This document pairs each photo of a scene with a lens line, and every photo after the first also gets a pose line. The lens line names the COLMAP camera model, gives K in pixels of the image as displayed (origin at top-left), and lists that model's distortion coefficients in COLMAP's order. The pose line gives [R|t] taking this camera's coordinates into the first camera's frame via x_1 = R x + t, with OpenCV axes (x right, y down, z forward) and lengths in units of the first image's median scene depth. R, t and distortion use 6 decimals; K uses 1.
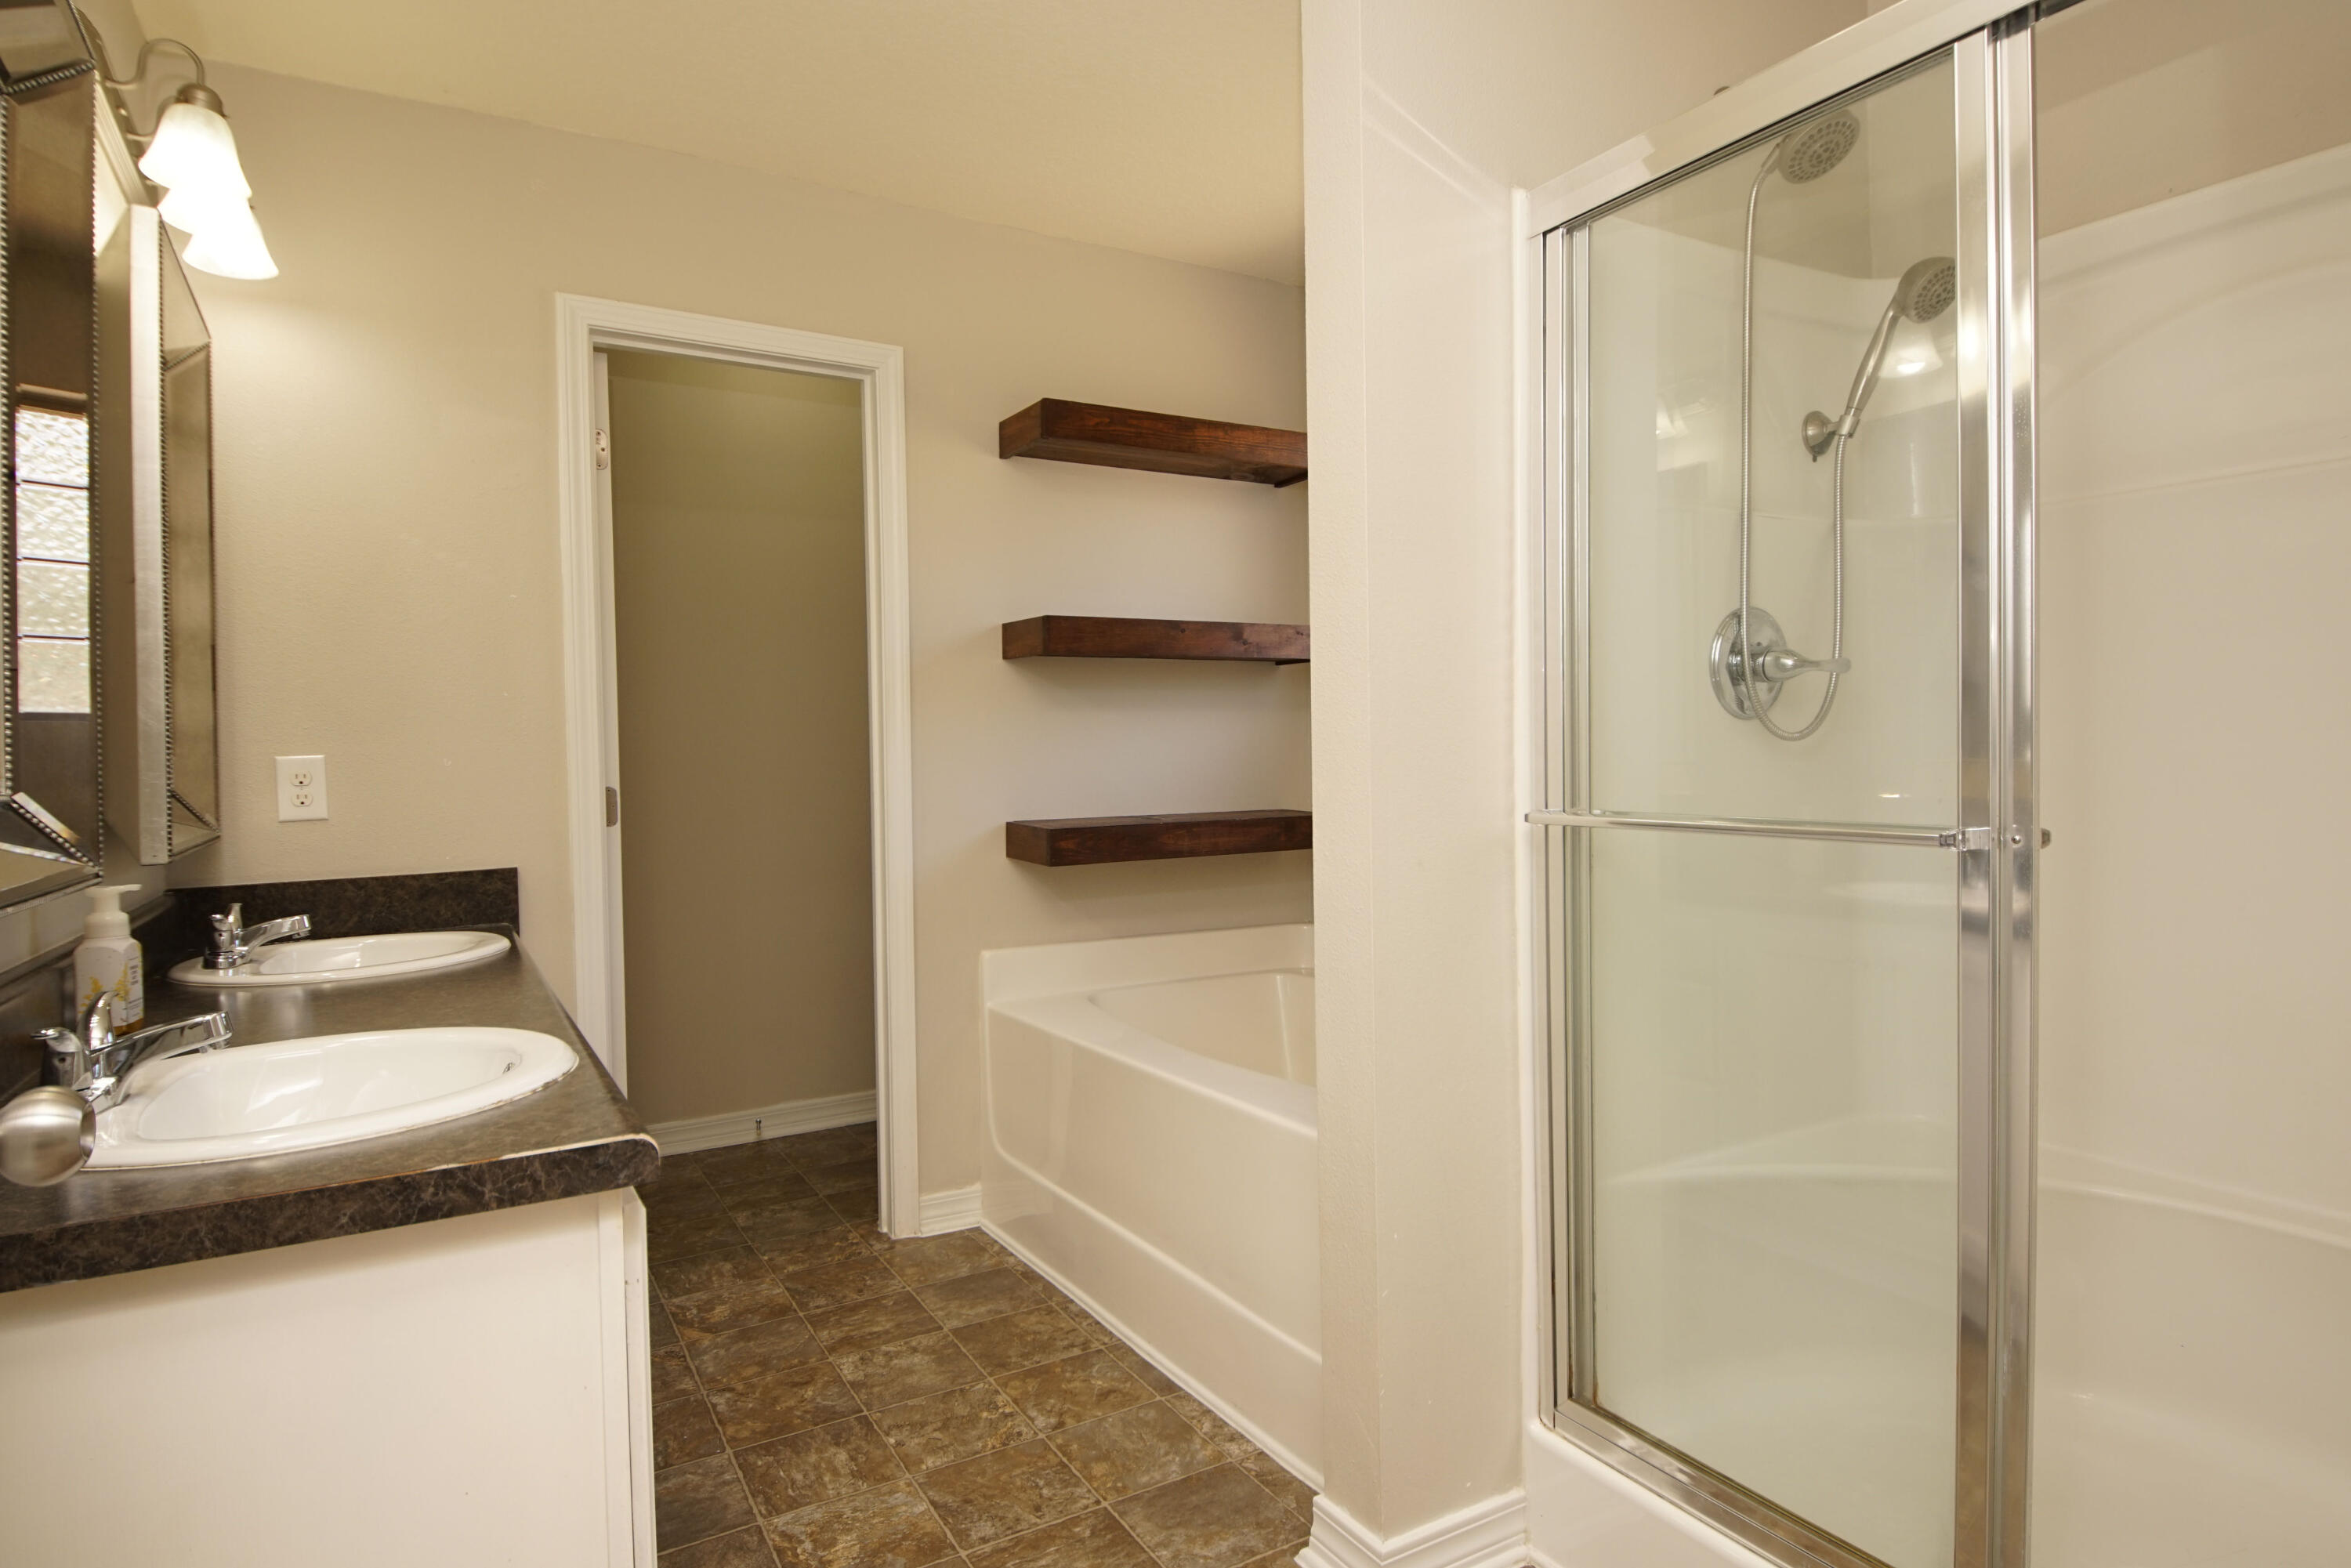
lens RADIAL K [[1247.0, 0, 1157.3], [0, 1247.0, 776.7], [0, 0, 1]] dist [0.045303, -0.036998]
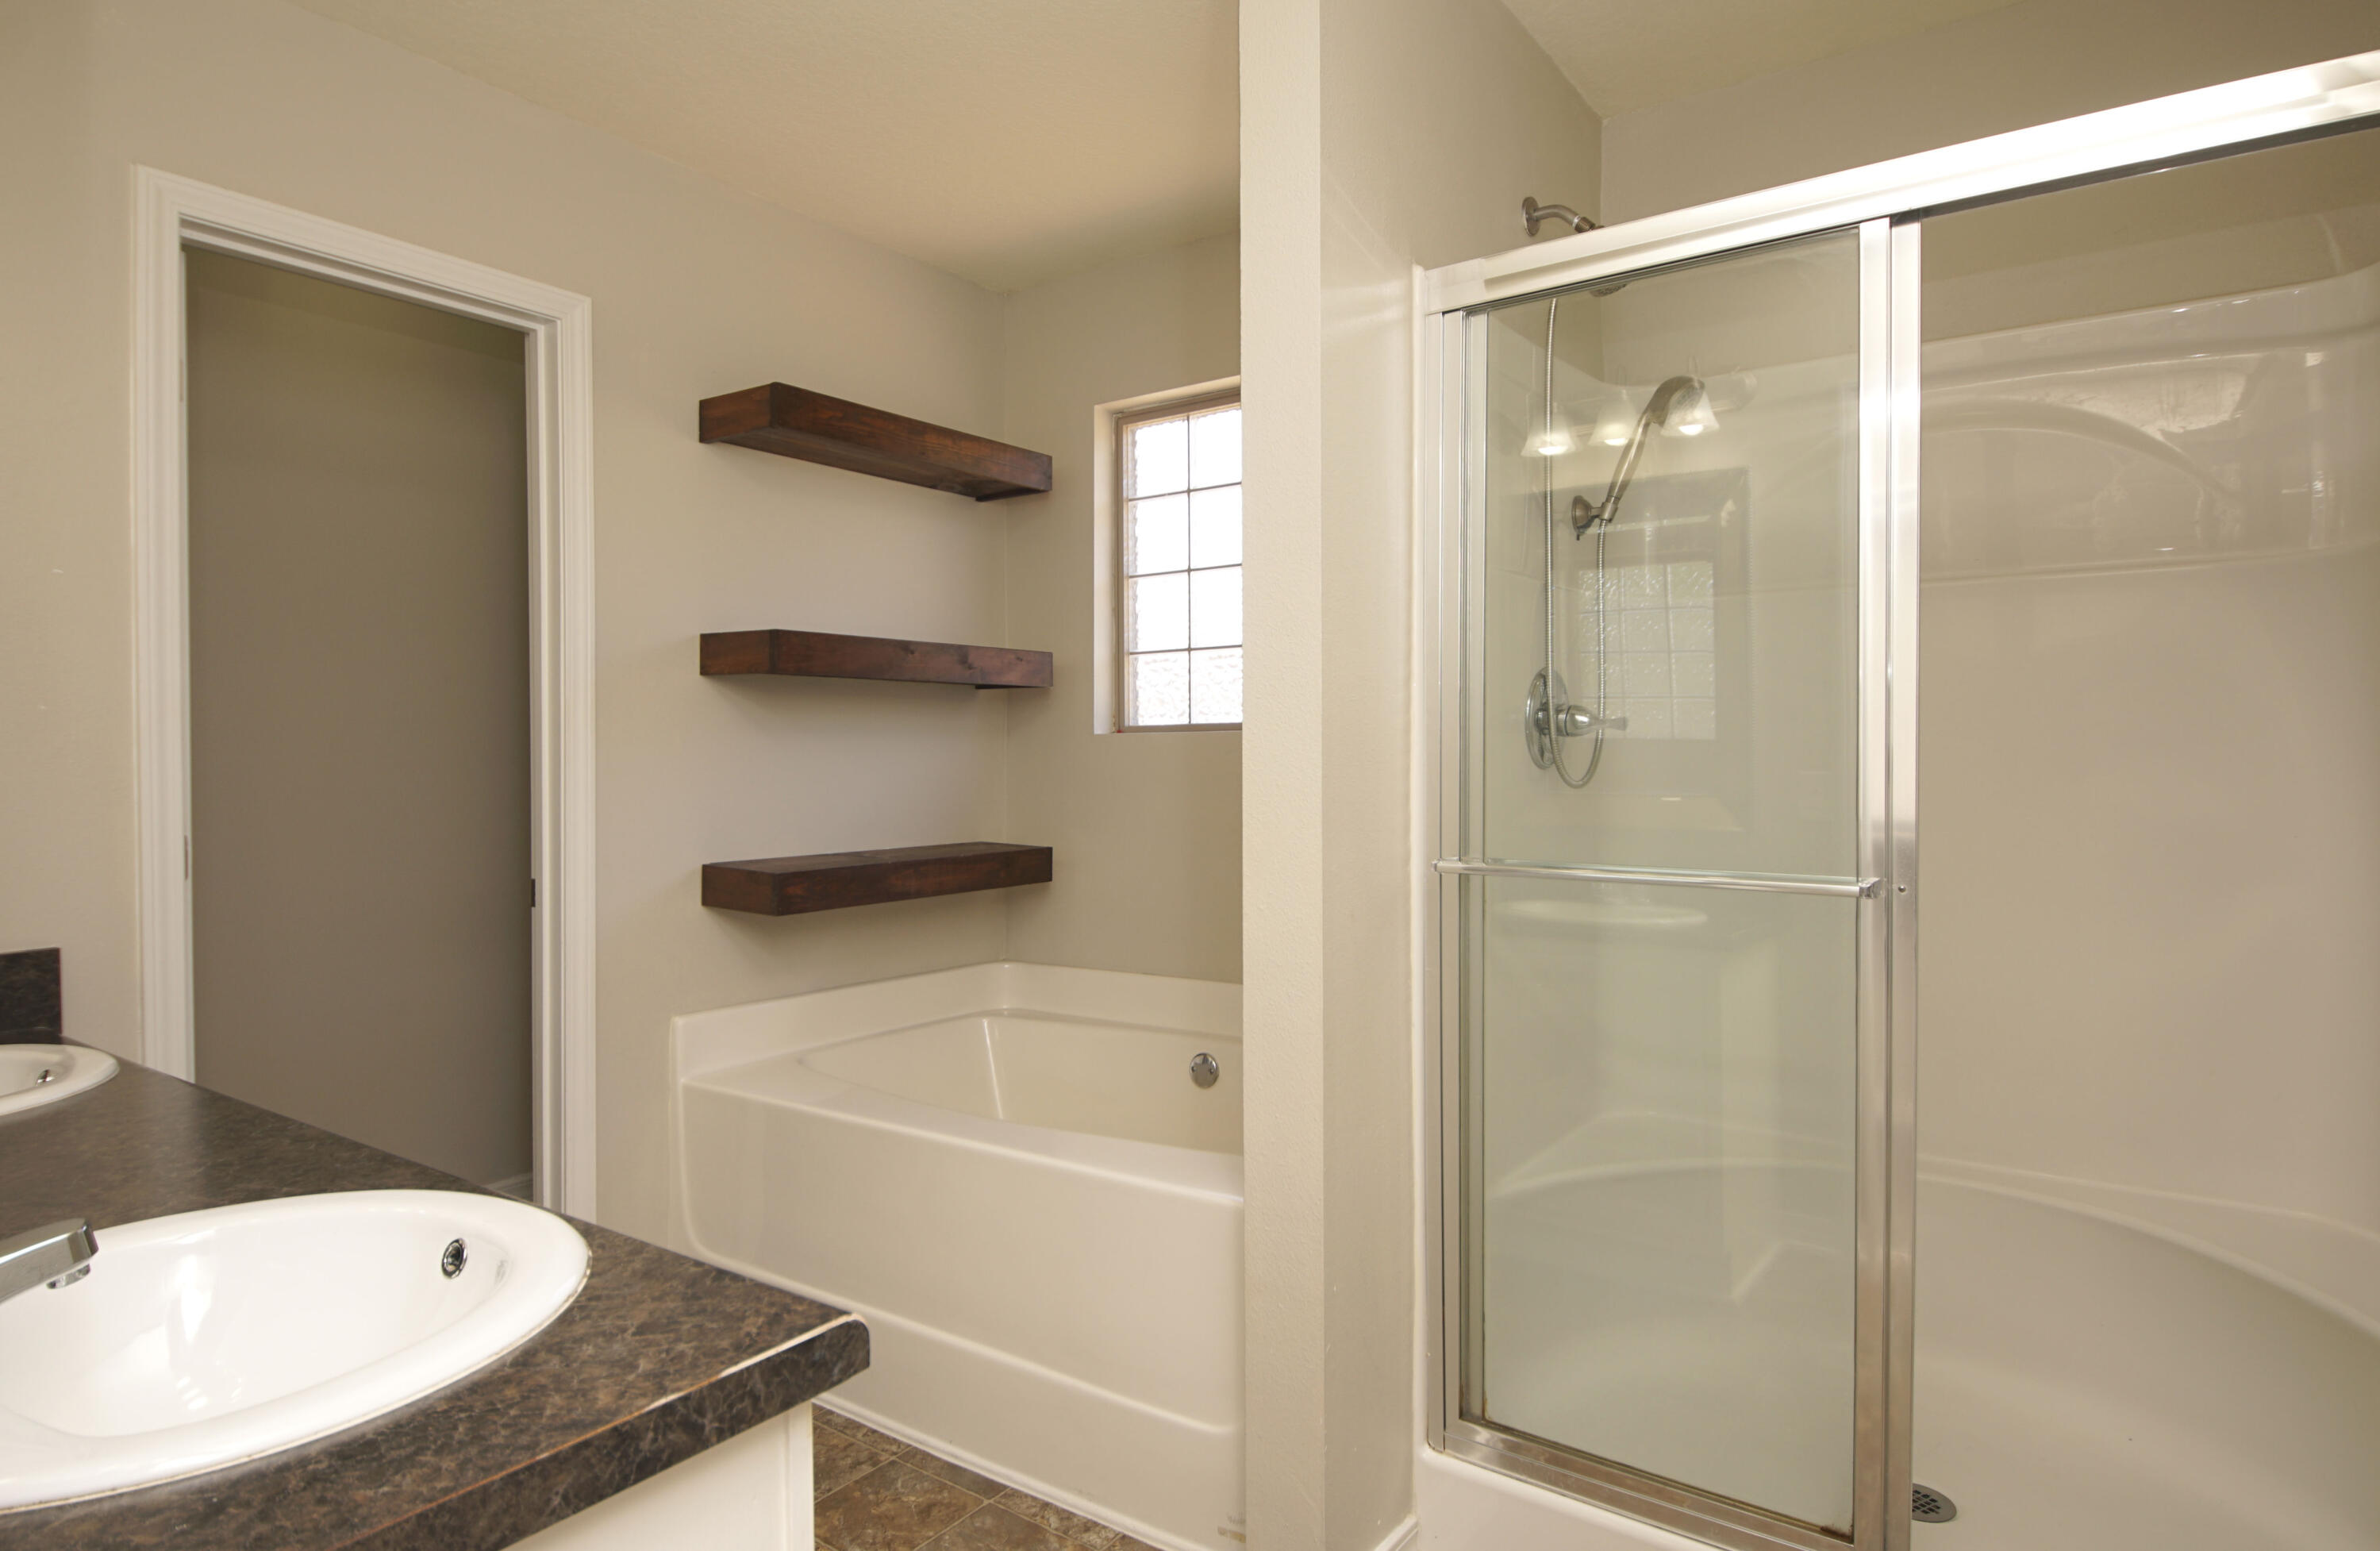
lens RADIAL K [[1297.4, 0, 1166.4], [0, 1297.4, 773.5], [0, 0, 1]] dist [0.038116, -0.031043]
pose [[0.917975, 0.008024, 0.396557, -0.240262], [-0.003657, 0.999924, -0.011767, -0.022145], [-0.396622, 0.009352, 0.917935, 0.065281]]
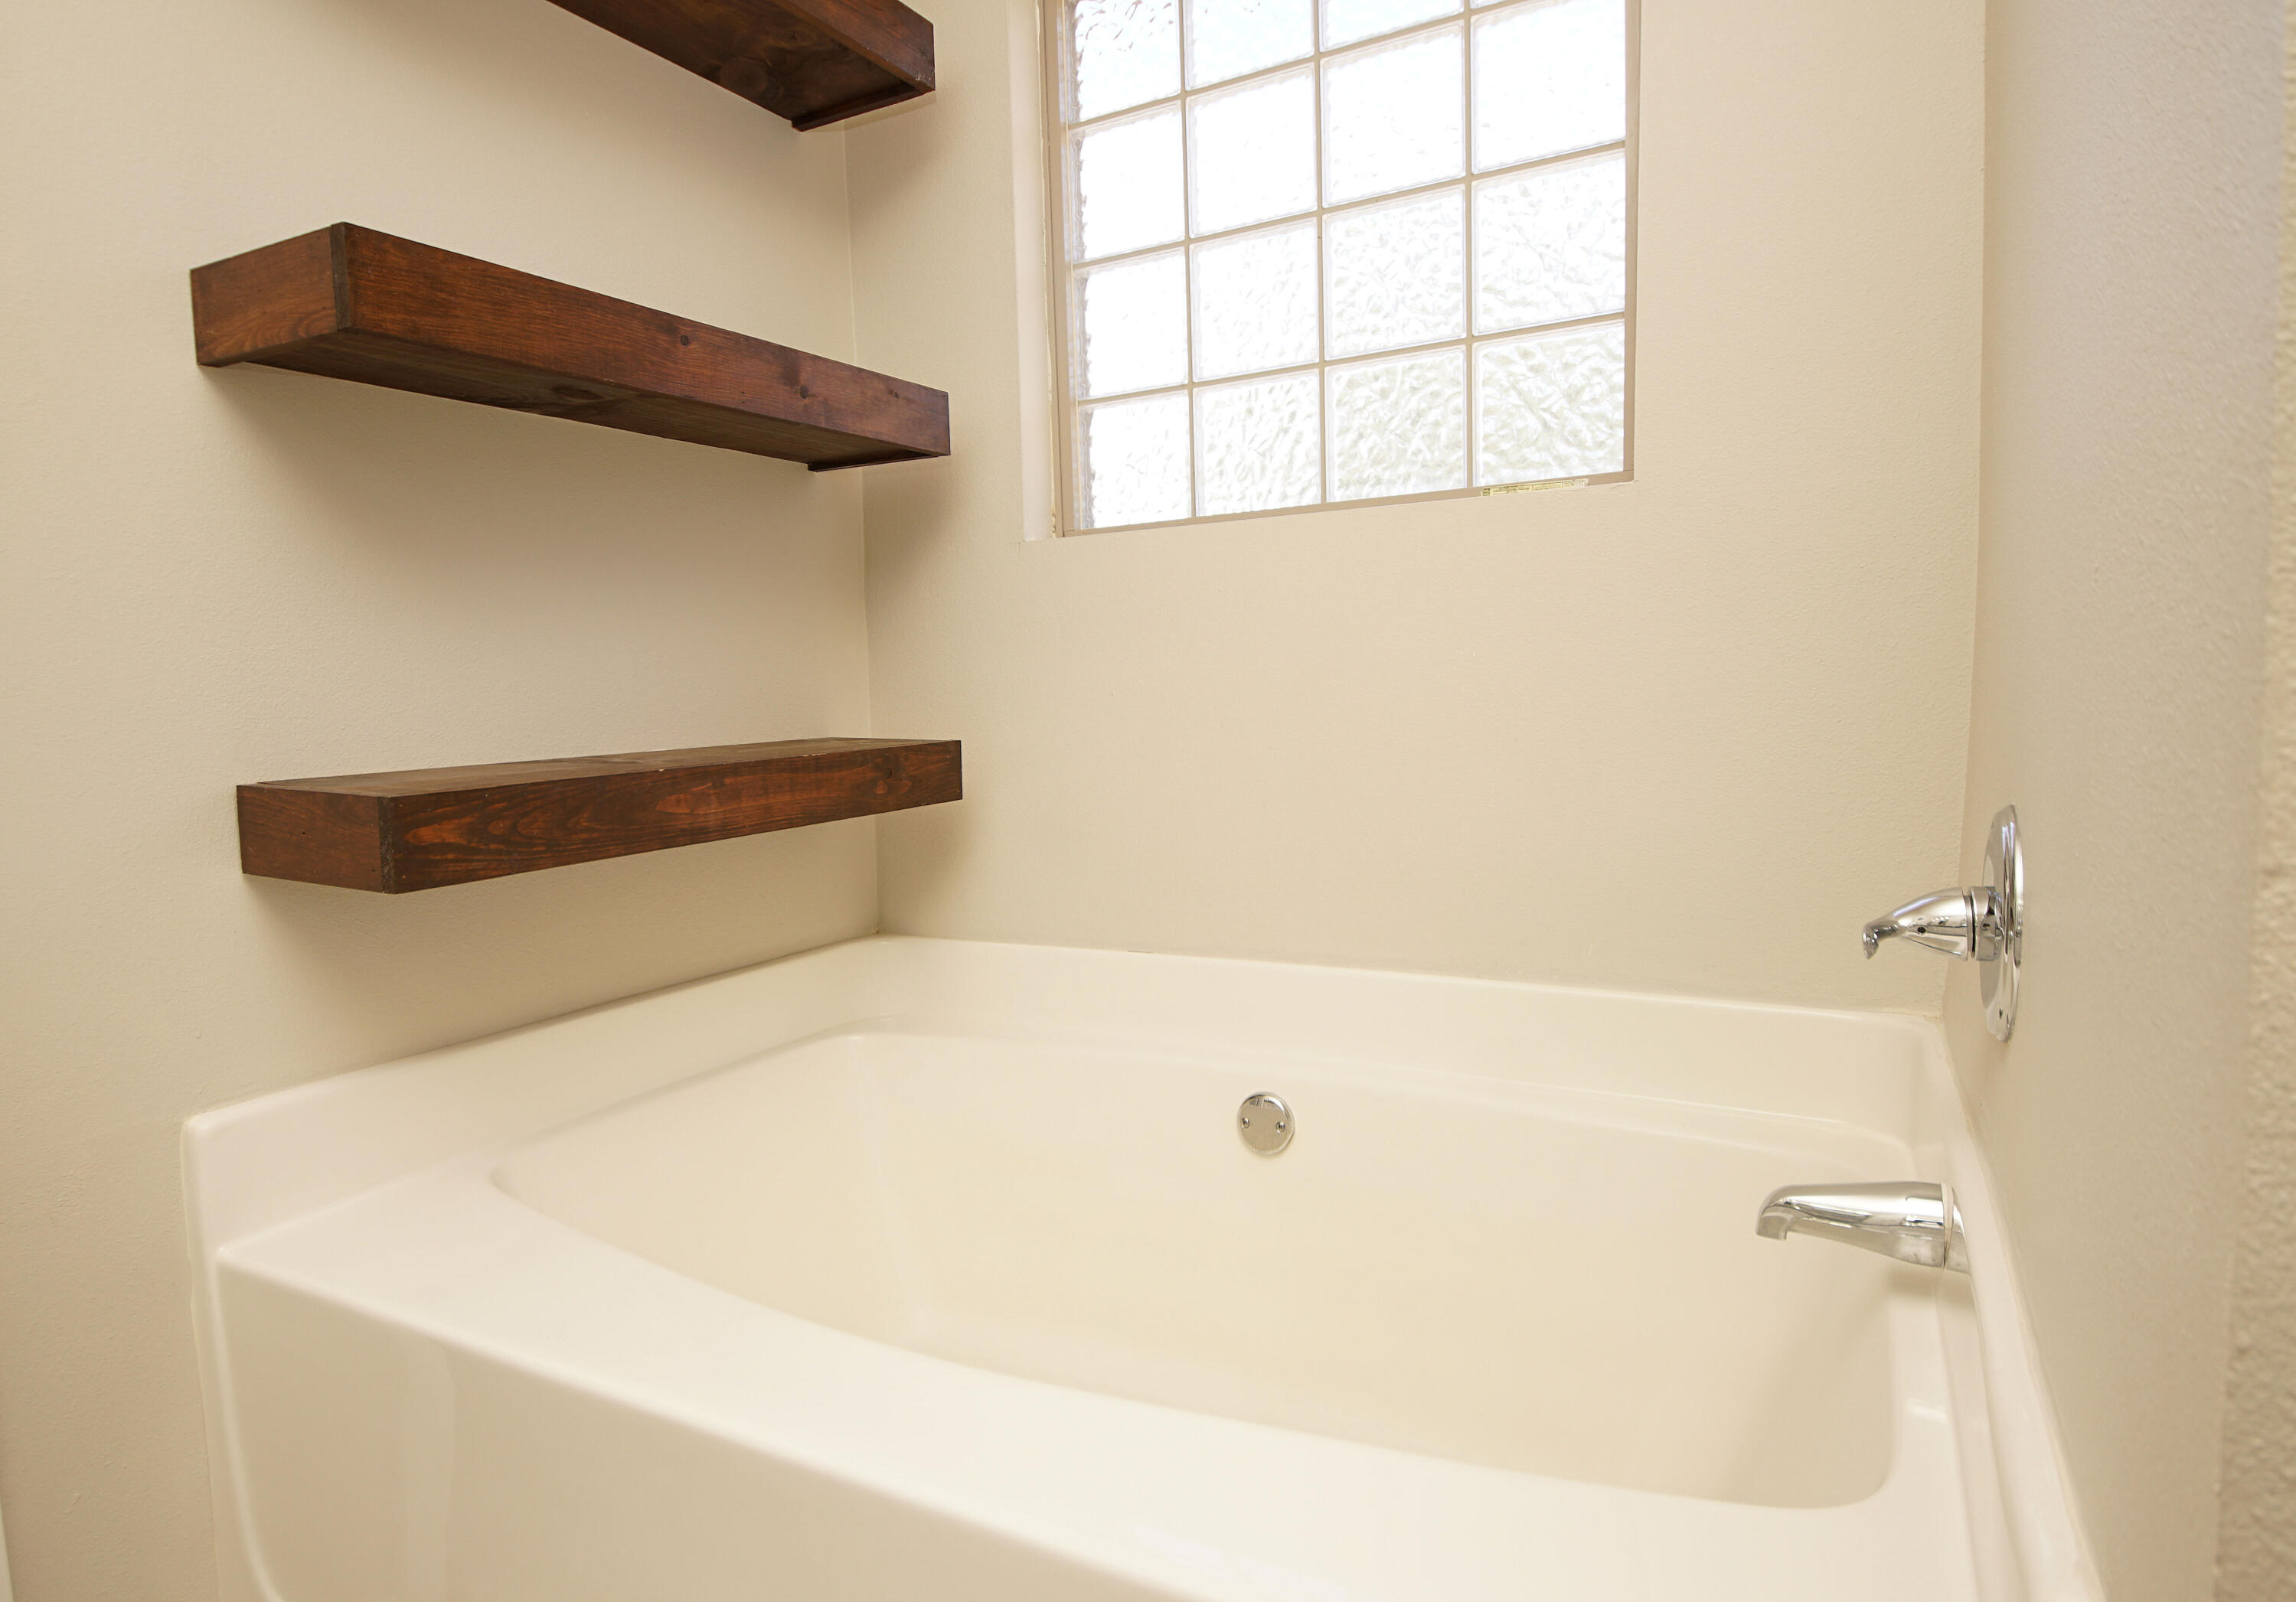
lens RADIAL K [[1285.9, 0, 1144.2], [0, 1285.9, 784.9], [0, 0, 1]] dist [-0.001790, -0.000938]
pose [[0.858090, -0.052203, 0.510839, -0.106941], [0.026035, 0.997962, 0.058250, 0.026224], [-0.512839, -0.036684, 0.857701, 0.661733]]
